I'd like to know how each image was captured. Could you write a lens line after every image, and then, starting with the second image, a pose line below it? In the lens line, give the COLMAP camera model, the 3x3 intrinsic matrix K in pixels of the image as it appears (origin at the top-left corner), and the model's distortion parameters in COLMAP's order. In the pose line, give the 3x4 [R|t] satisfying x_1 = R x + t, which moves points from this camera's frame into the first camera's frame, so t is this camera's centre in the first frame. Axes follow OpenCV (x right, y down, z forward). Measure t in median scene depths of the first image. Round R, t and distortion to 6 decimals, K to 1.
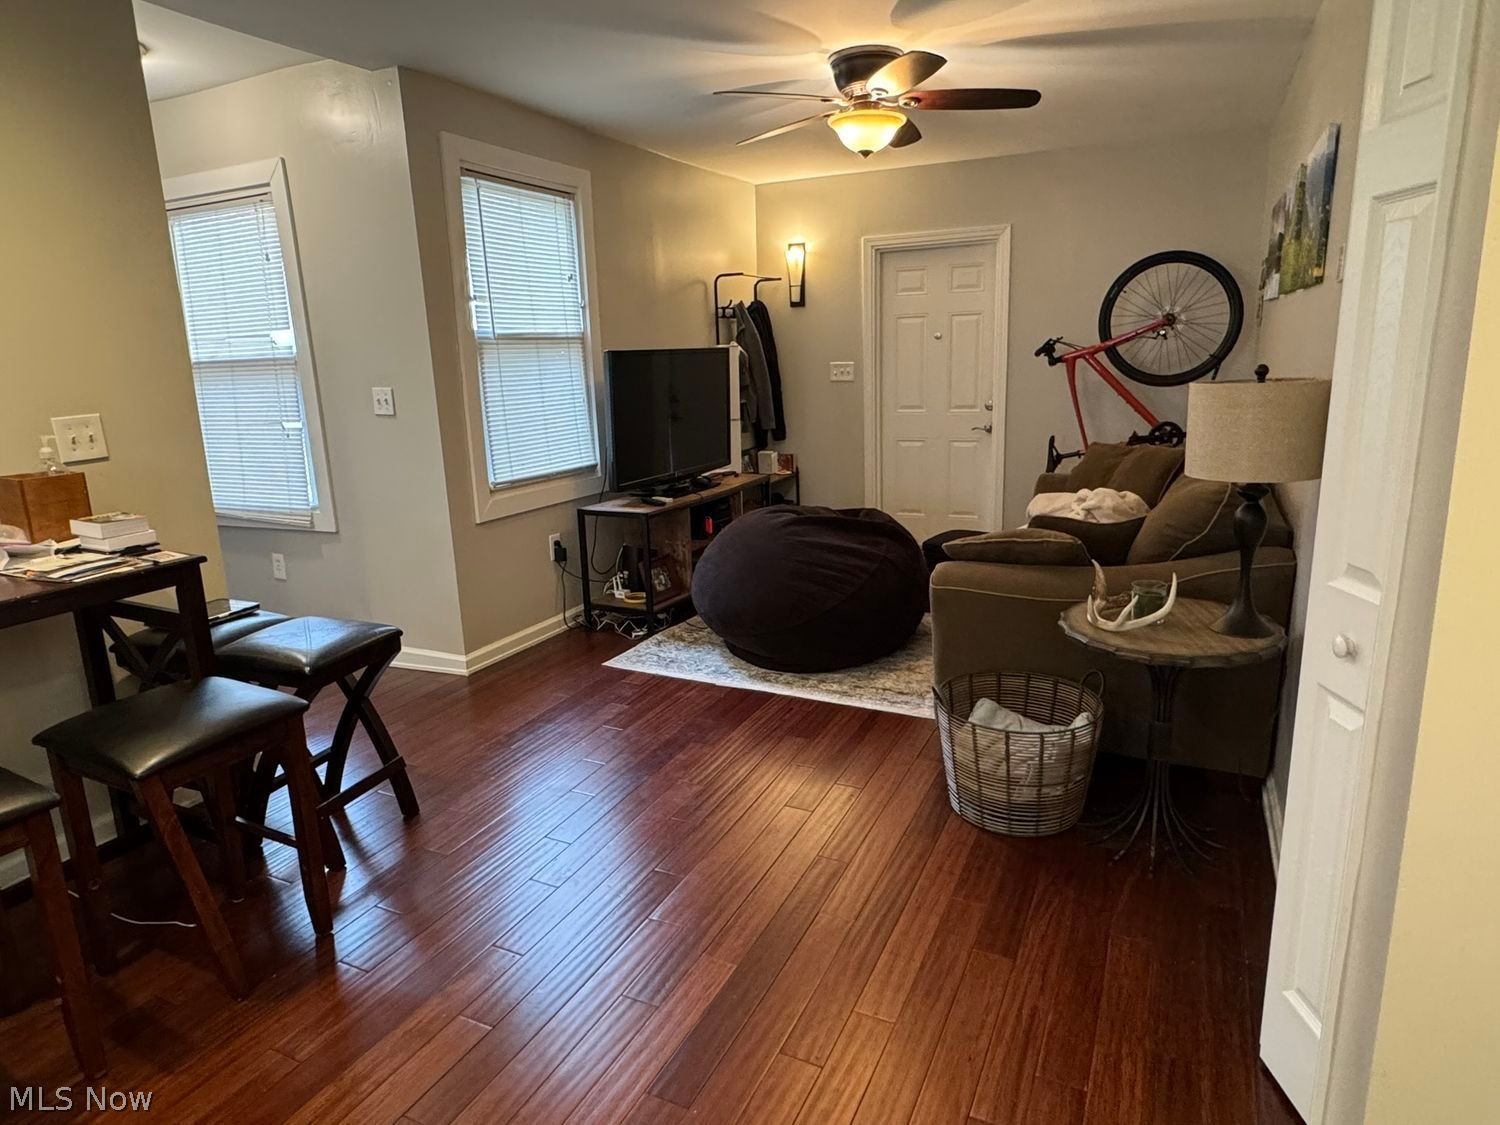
lens RADIAL K [[931.4, 0, 749.8], [0, 931.4, 561.4], [0, 0, 1]] dist [-0.008234, -0.001654]
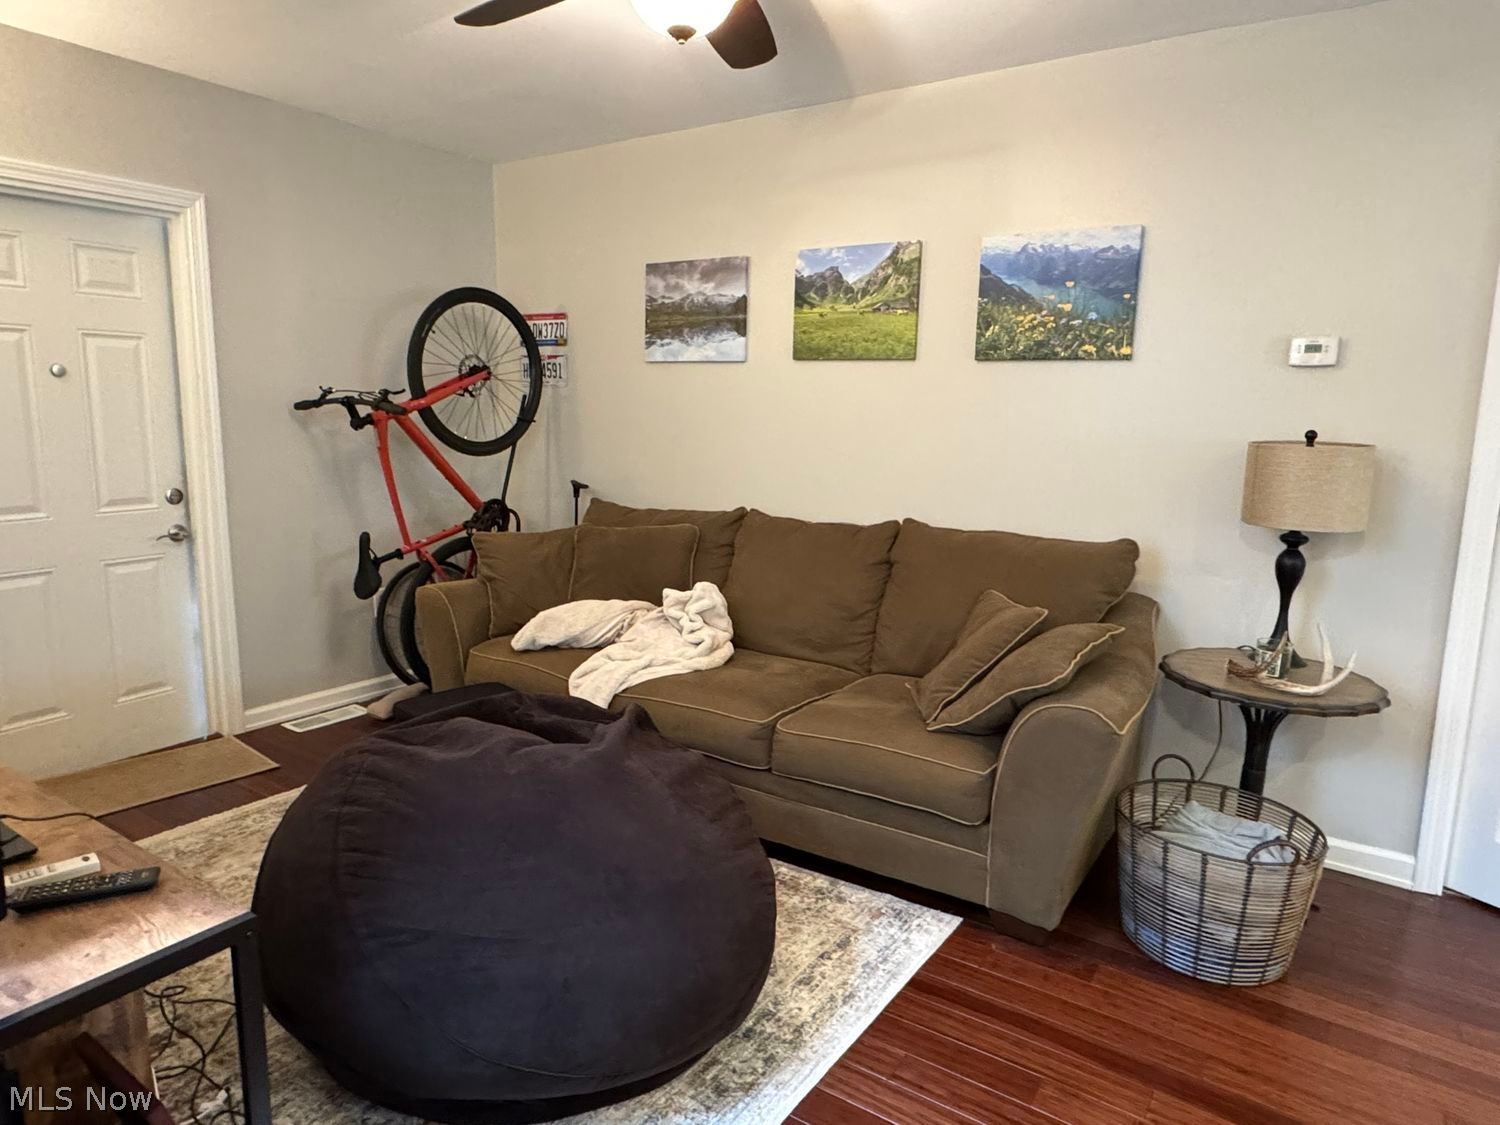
lens RADIAL K [[931.4, 0, 752.1], [0, 931.4, 566.3], [0, 0, 1]] dist [-0.008234, -0.001654]
pose [[0.161979, -0.136384, 0.977324, -0.298546], [0.199563, 0.974466, 0.102911, -0.130396], [-0.966404, 0.178368, 0.185061, 0.638499]]
